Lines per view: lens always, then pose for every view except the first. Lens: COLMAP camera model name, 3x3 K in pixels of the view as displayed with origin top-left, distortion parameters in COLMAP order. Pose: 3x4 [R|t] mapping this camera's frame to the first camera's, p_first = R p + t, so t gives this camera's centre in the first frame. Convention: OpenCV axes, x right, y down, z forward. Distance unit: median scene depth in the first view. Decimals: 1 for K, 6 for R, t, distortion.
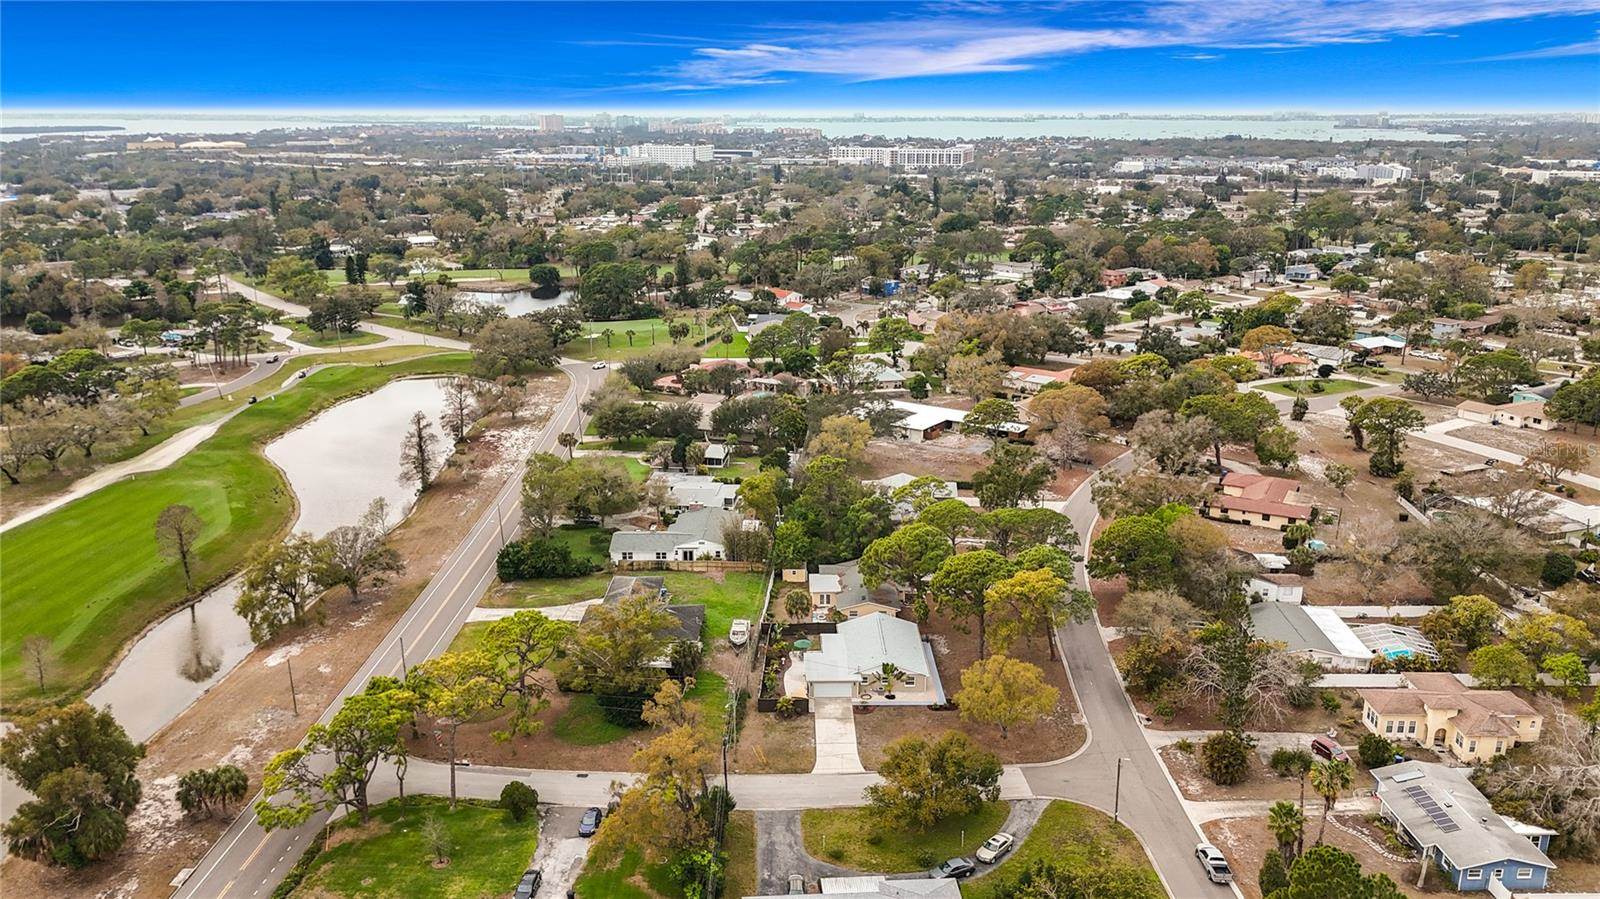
lens RADIAL K [[1186.0, 0, 800.2], [0, 1186.0, 424.4], [0, 0, 1]] dist [0.050418, -0.007324]
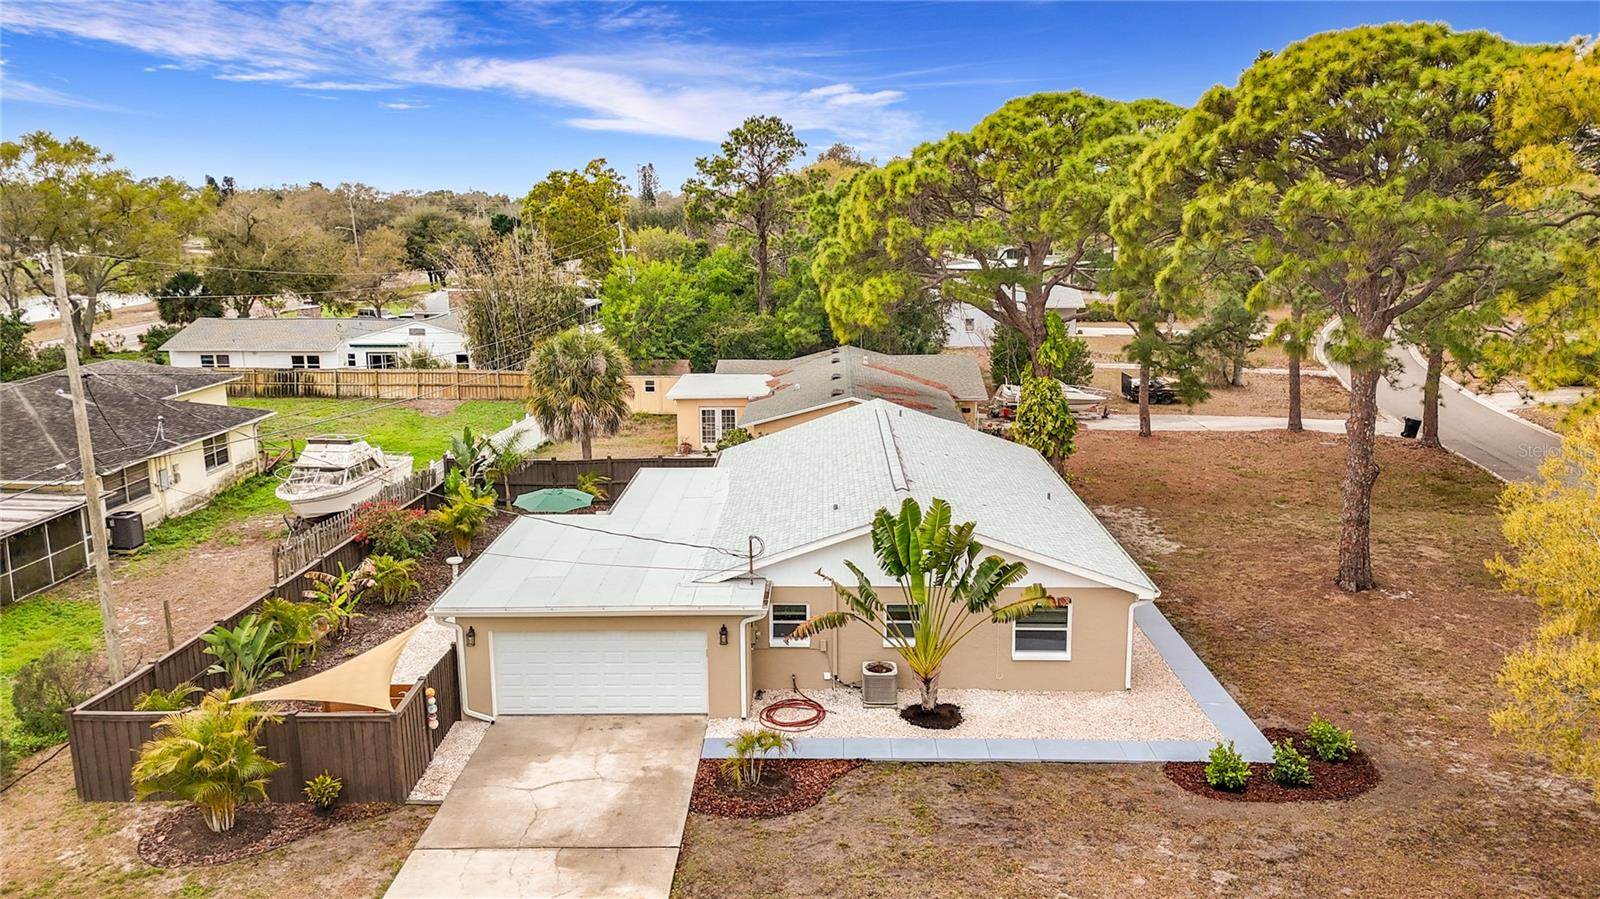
lens RADIAL K [[1199.5, 0, 790.5], [0, 1199.5, 451.6], [0, 0, 1]] dist [0.039169, -0.010593]
pose [[0.999132, -0.001142, -0.041639, 0.062419], [-0.000550, 0.999175, -0.040615, 0.197388], [0.041651, 0.040602, 0.998307, 0.820665]]
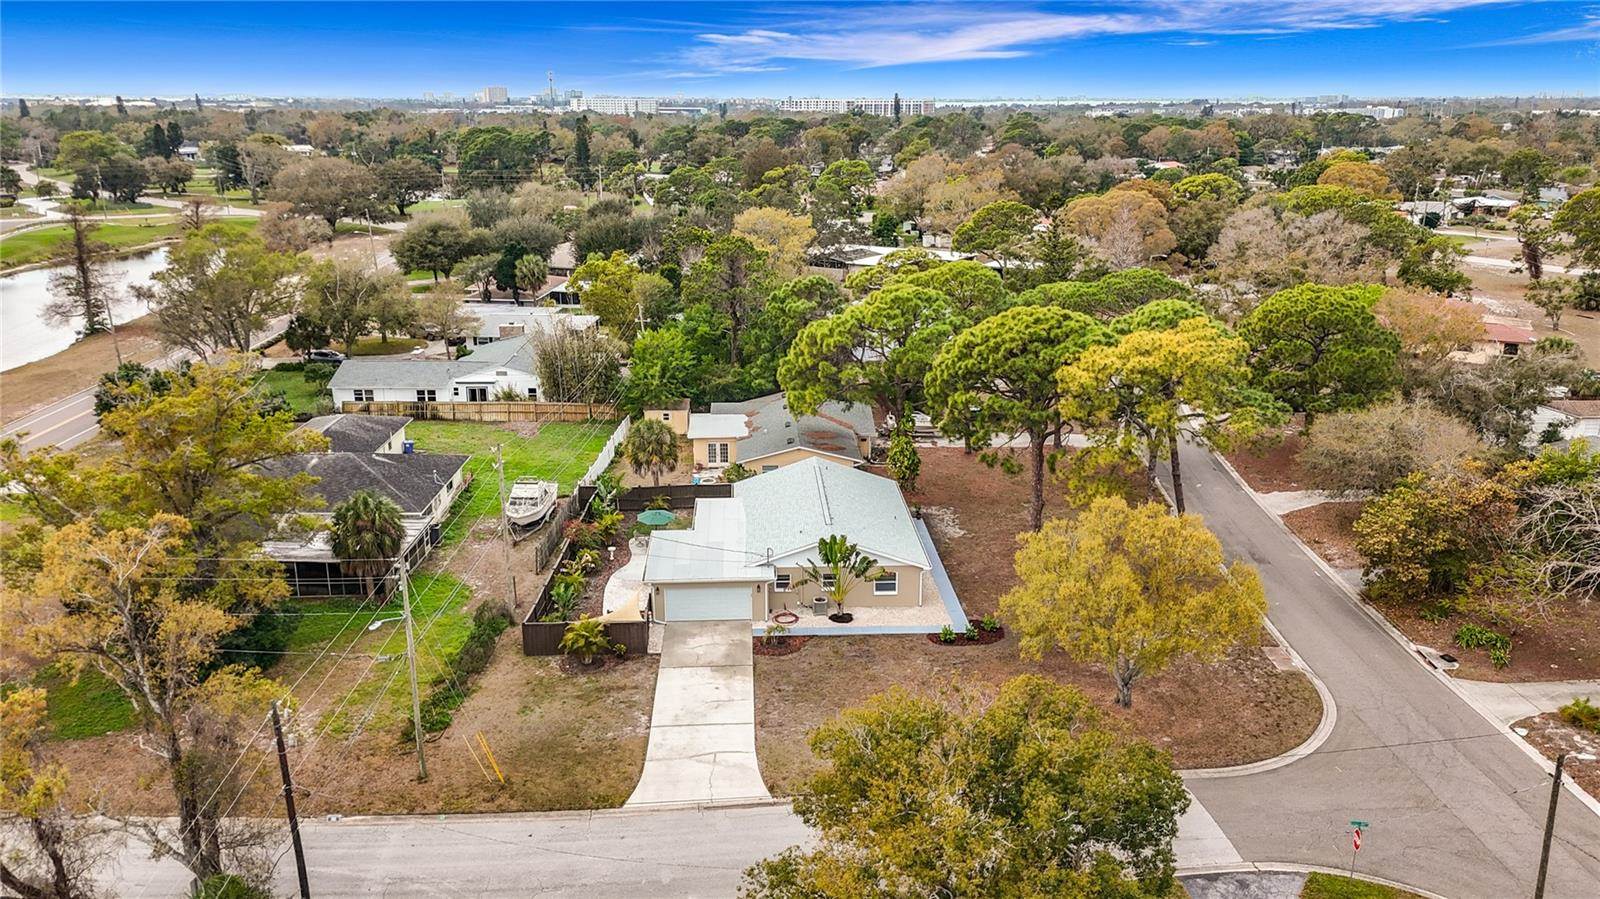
lens RADIAL K [[1199.5, 0, 790.5], [0, 1199.5, 451.6], [0, 0, 1]] dist [0.039169, -0.010593]
pose [[0.999615, -0.010225, 0.025802, 0.046521], [0.009345, 0.999378, 0.033994, 0.153073], [-0.026133, -0.033740, 0.999089, 0.563876]]
